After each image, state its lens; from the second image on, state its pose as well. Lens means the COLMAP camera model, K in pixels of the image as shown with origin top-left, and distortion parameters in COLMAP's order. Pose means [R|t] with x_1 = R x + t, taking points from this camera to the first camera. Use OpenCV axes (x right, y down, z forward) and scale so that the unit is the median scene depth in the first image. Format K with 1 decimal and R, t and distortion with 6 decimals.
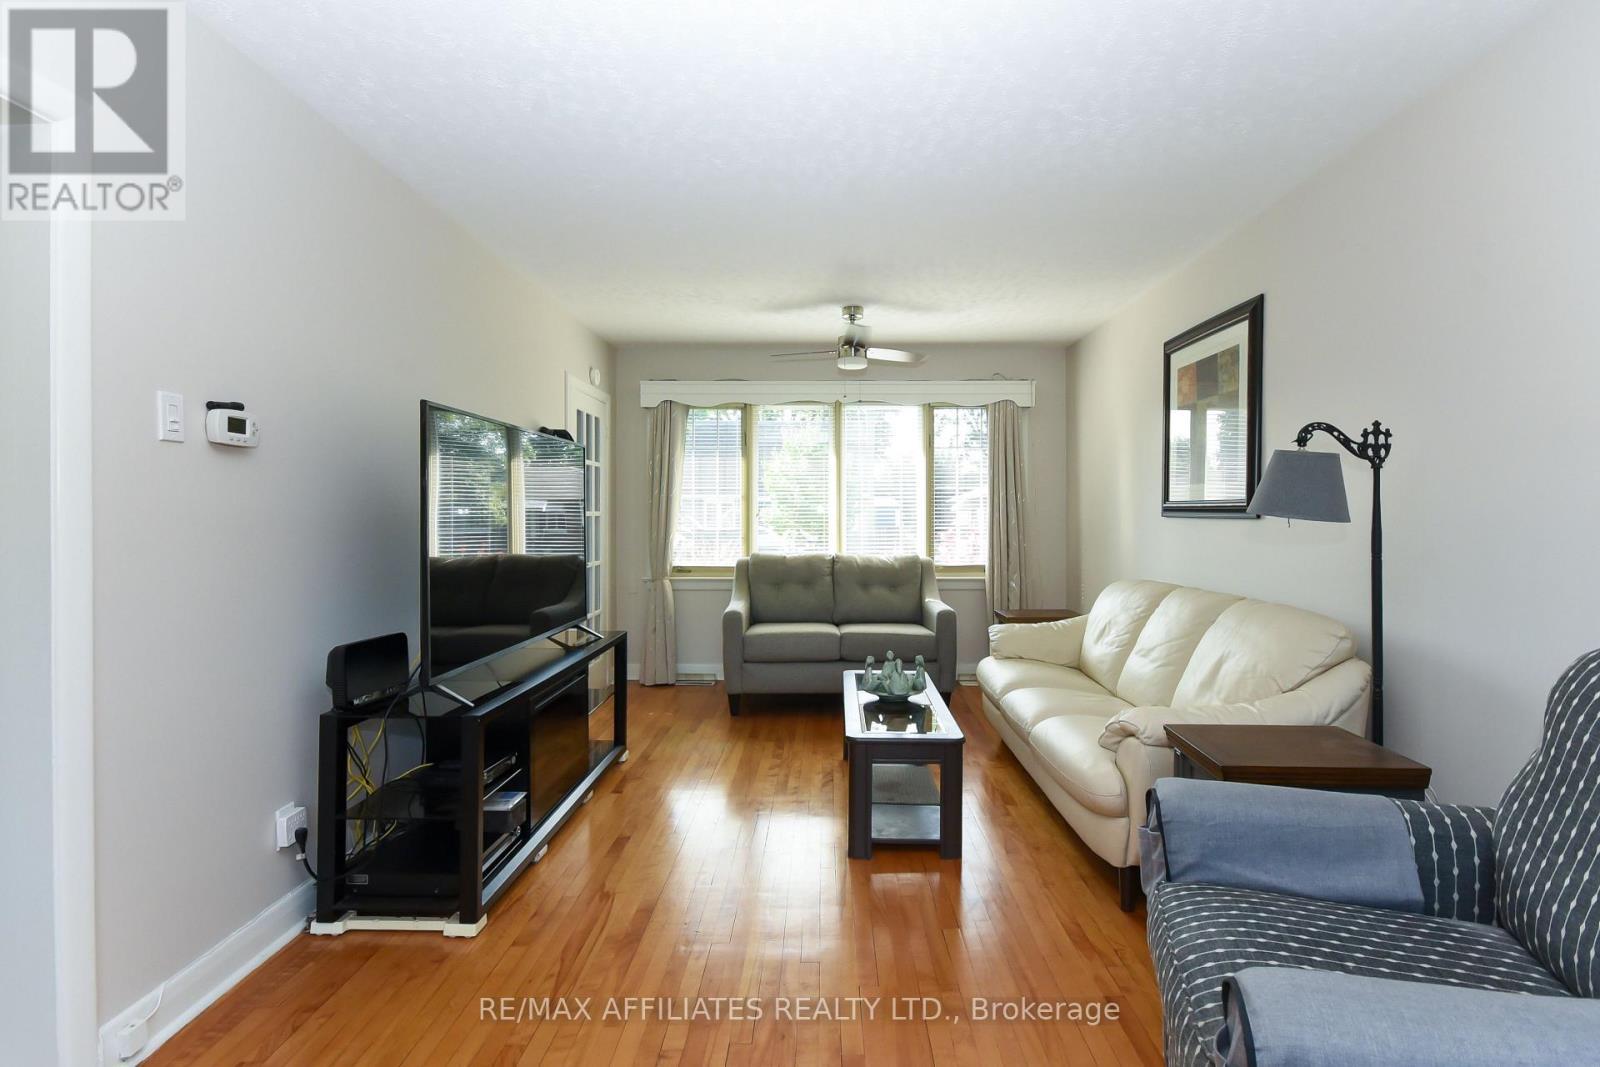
lens RADIAL K [[752.7, 0, 796.7], [0, 752.7, 523.8], [0, 0, 1]] dist [0.008257, 0.000754]
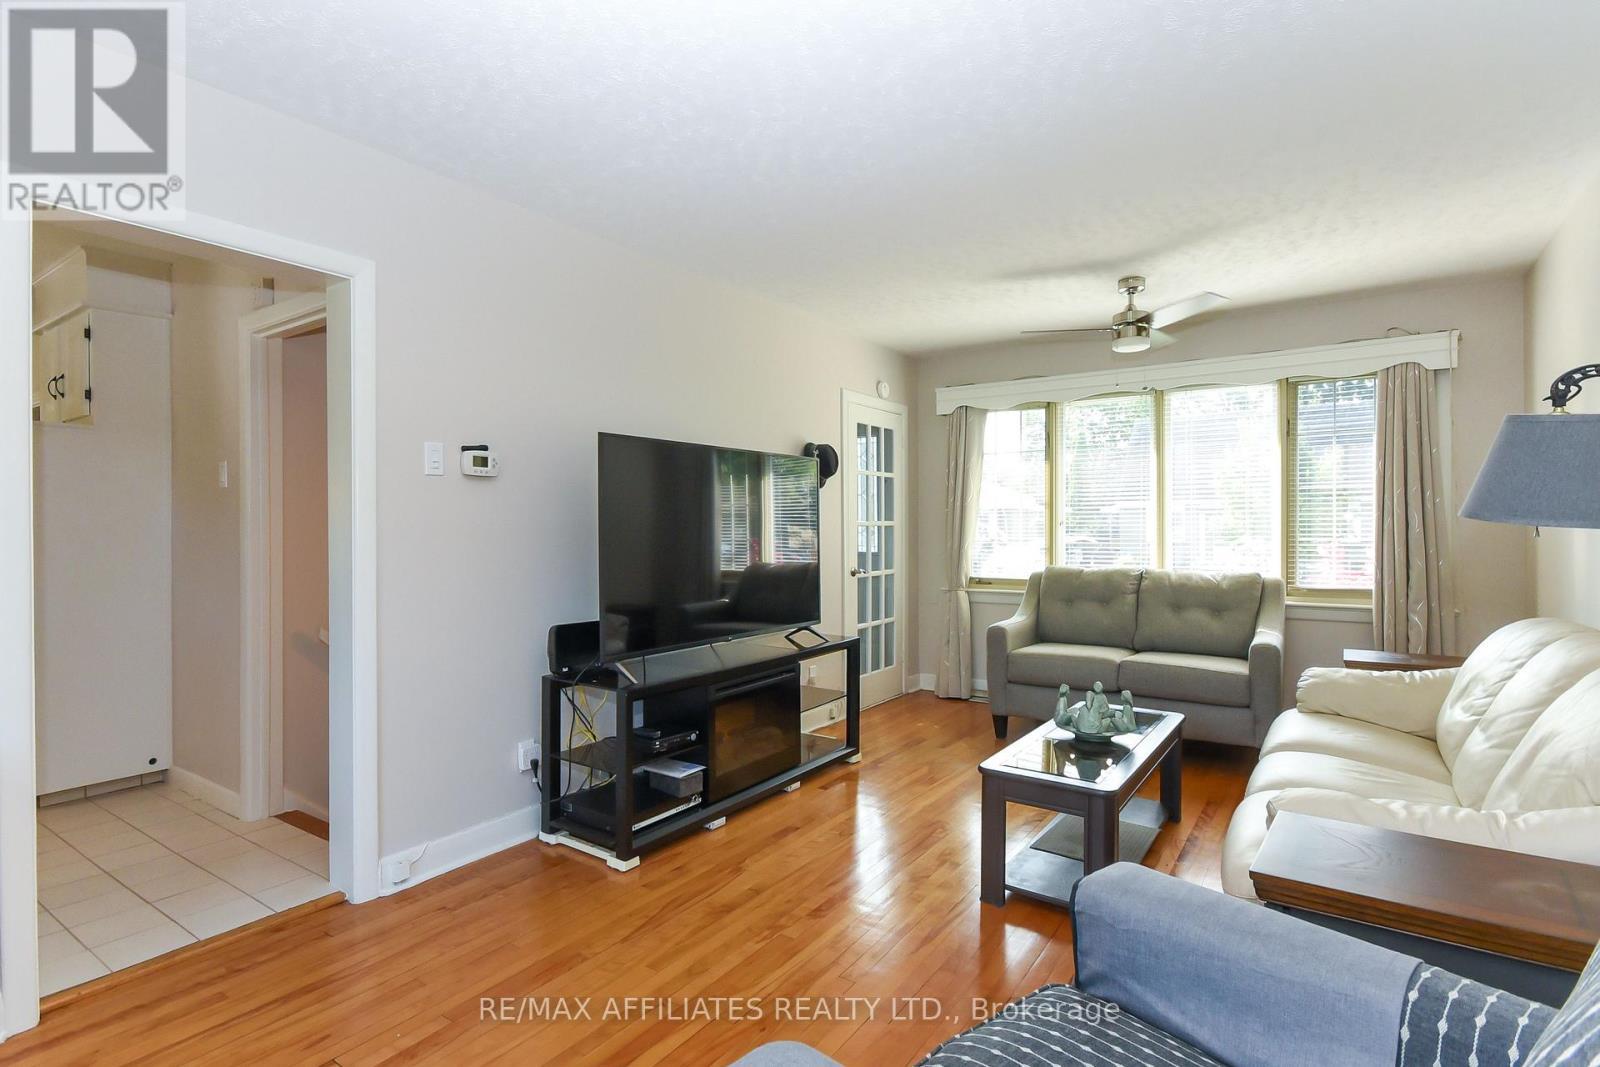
lens RADIAL K [[775.8, 0, 797.0], [0, 775.8, 538.8], [0, 0, 1]] dist [-0.000234, 0.000655]
pose [[0.828893, 0.005002, -0.559385, 0.282675], [-0.001569, 0.999977, 0.006618, 0.001238], [0.559405, -0.004608, 0.828882, 0.069976]]
